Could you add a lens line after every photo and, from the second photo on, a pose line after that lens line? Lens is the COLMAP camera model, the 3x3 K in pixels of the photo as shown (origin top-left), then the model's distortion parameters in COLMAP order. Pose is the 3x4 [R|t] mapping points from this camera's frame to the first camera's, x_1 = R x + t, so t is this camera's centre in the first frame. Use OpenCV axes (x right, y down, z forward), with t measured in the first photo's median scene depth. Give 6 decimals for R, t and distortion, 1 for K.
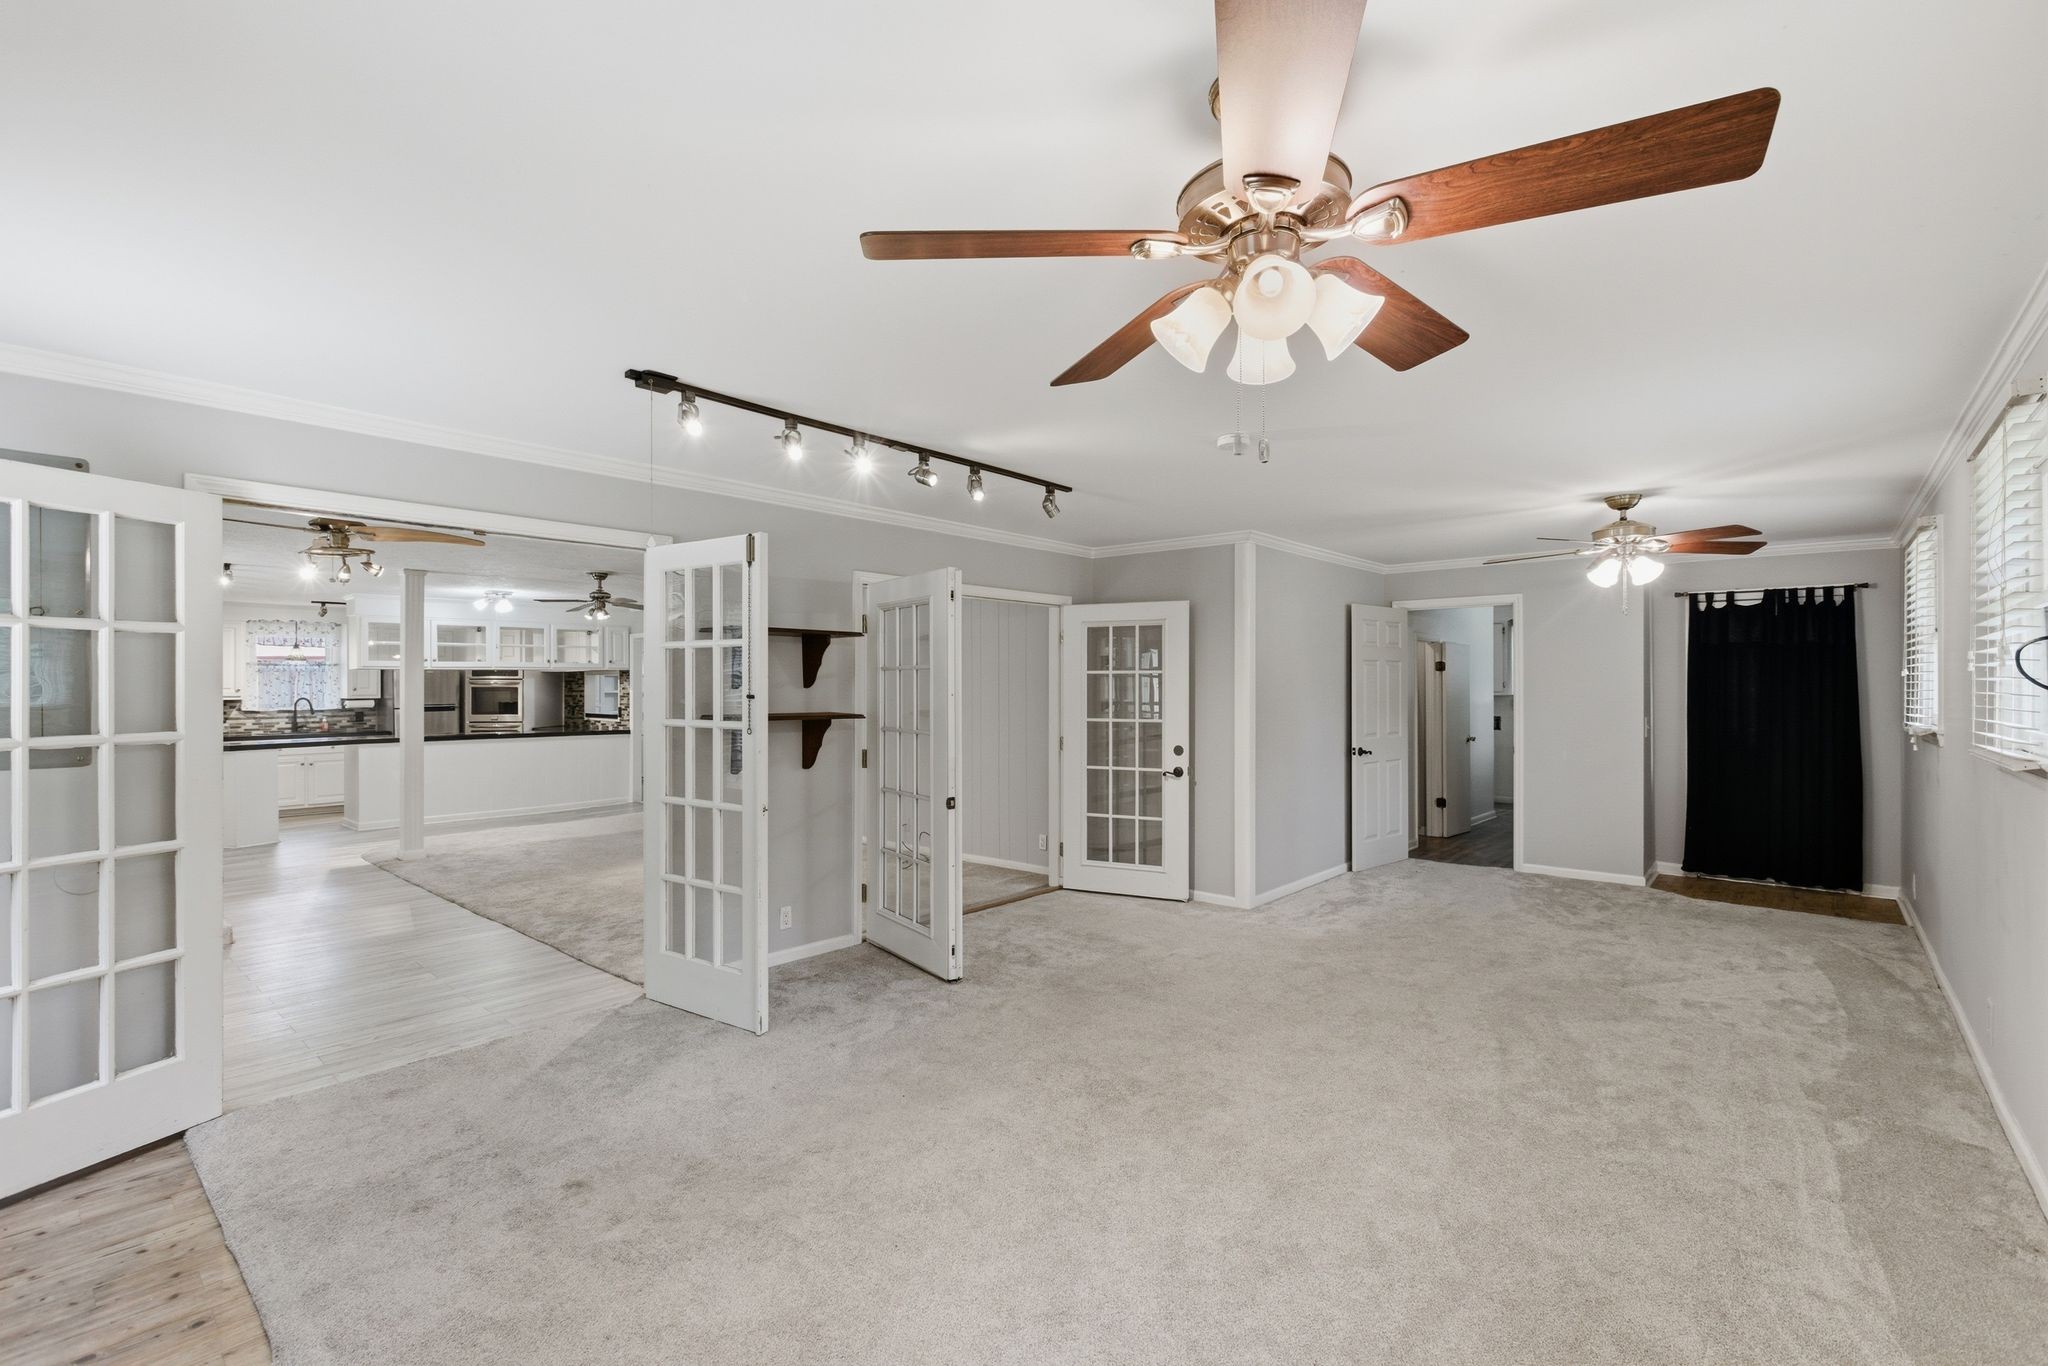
lens RADIAL K [[903.9, 0, 1021.5], [0, 903.9, 686.3], [0, 0, 1]] dist [-0.001680, 0.000531]
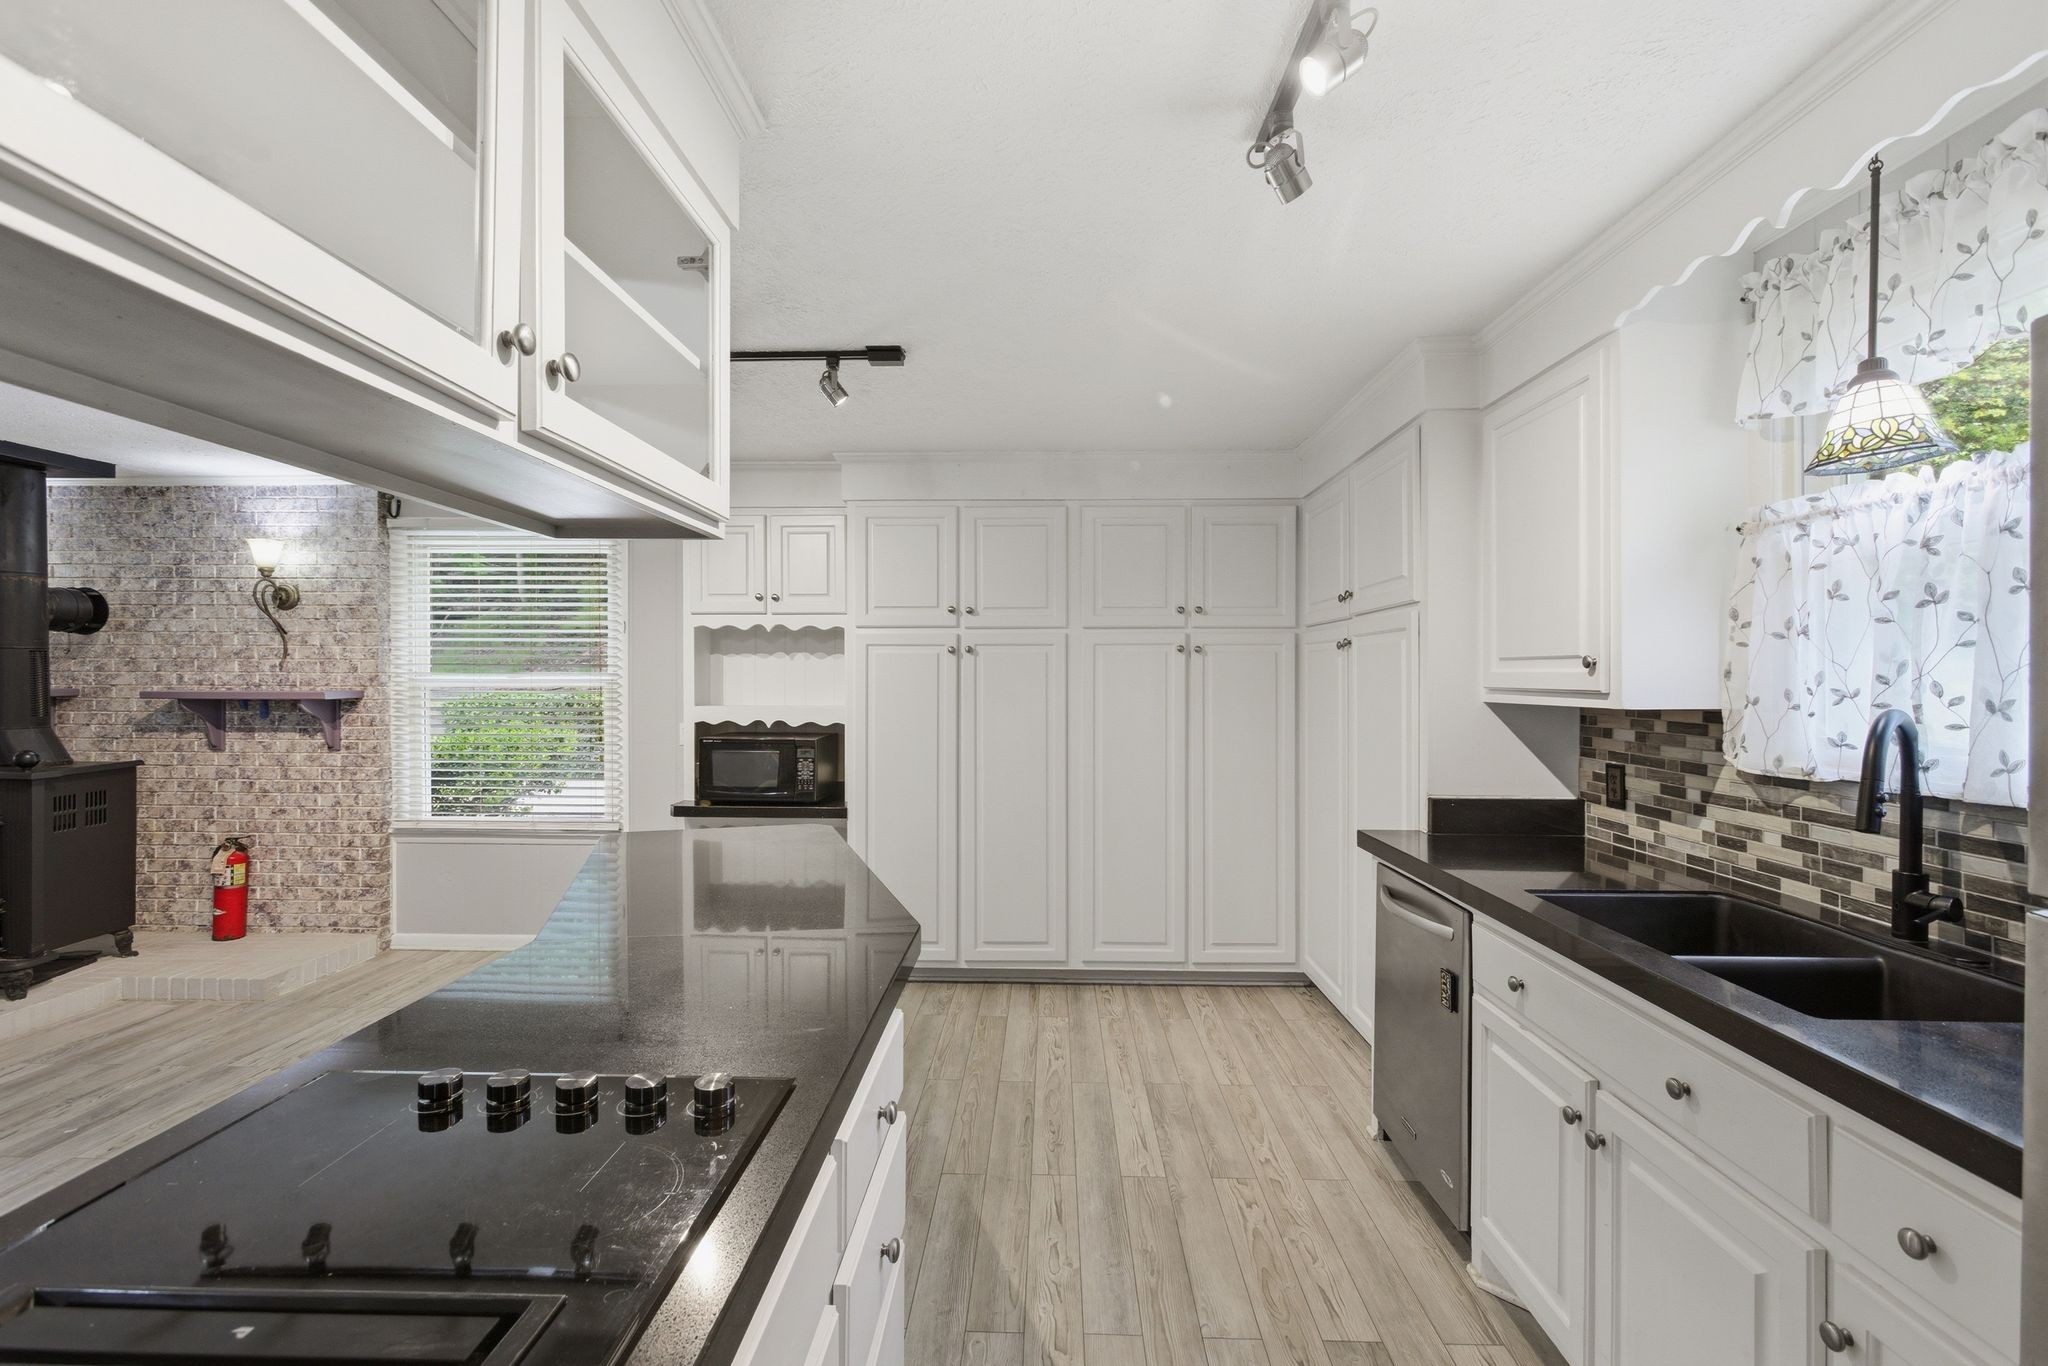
lens RADIAL K [[907.1, 0, 1021.1], [0, 907.1, 686.5], [0, 0, 1]] dist [-0.002091, -0.000178]
pose [[-0.768965, 0.010225, -0.639209, -1.161581], [0.004076, 0.999930, 0.011091, 0.012522], [0.639278, 0.005923, -0.768953, 1.995215]]
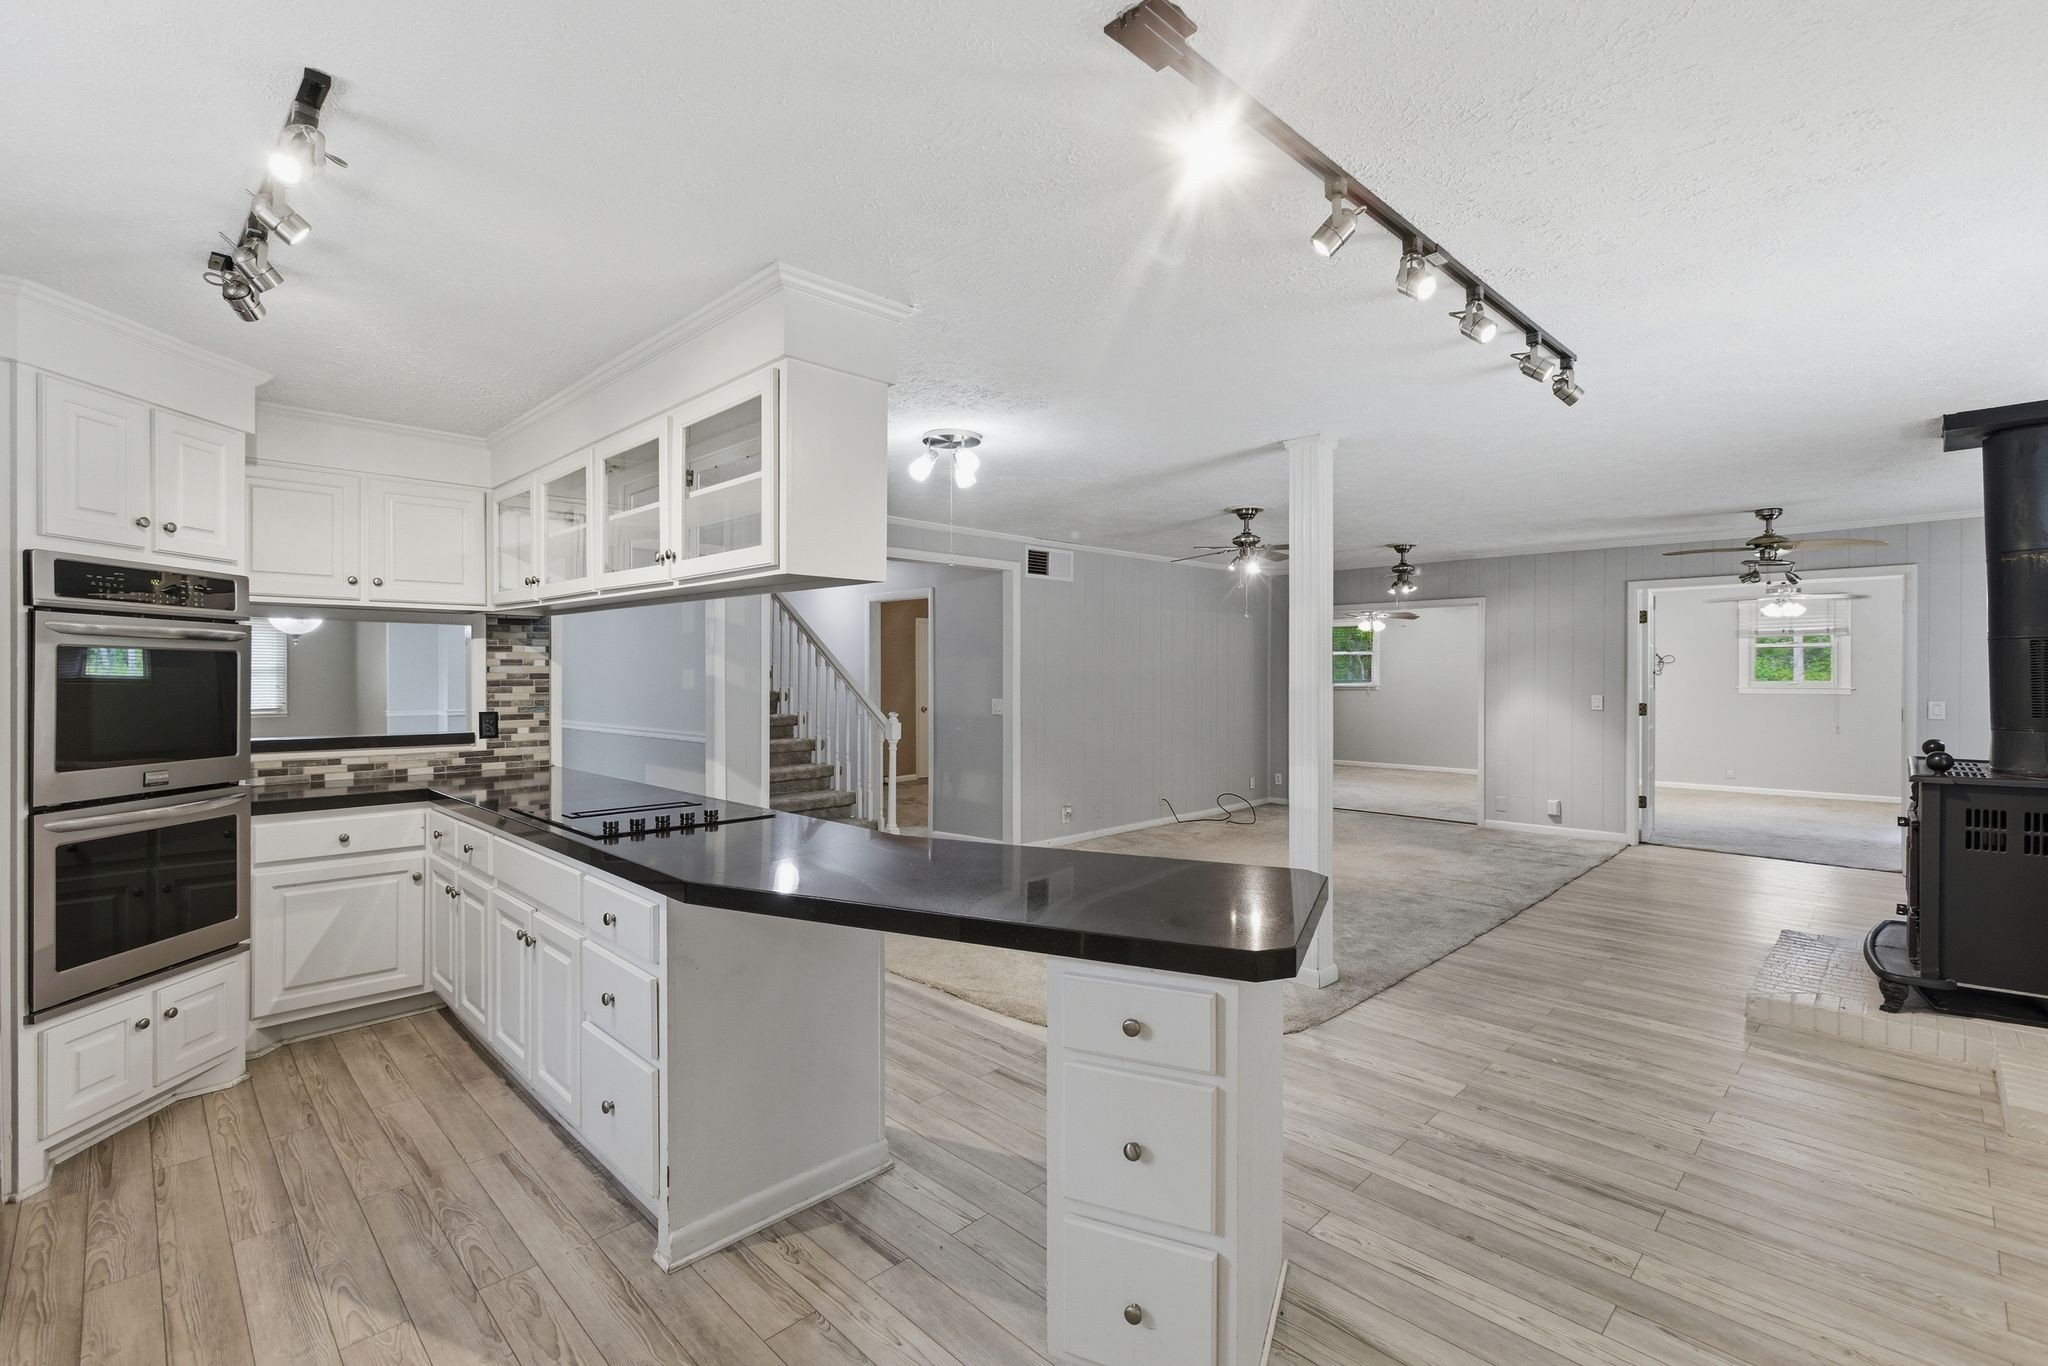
lens RADIAL K [[910.5, 0, 1021.1], [0, 910.5, 676.6], [0, 0, 1]] dist [-0.000853, 0.000132]
pose [[0.061532, -0.000105, 0.998105, -1.688292], [-0.003336, 0.999994, 0.000311, 0.015682], [-0.998100, -0.003349, 0.061531, 1.577944]]
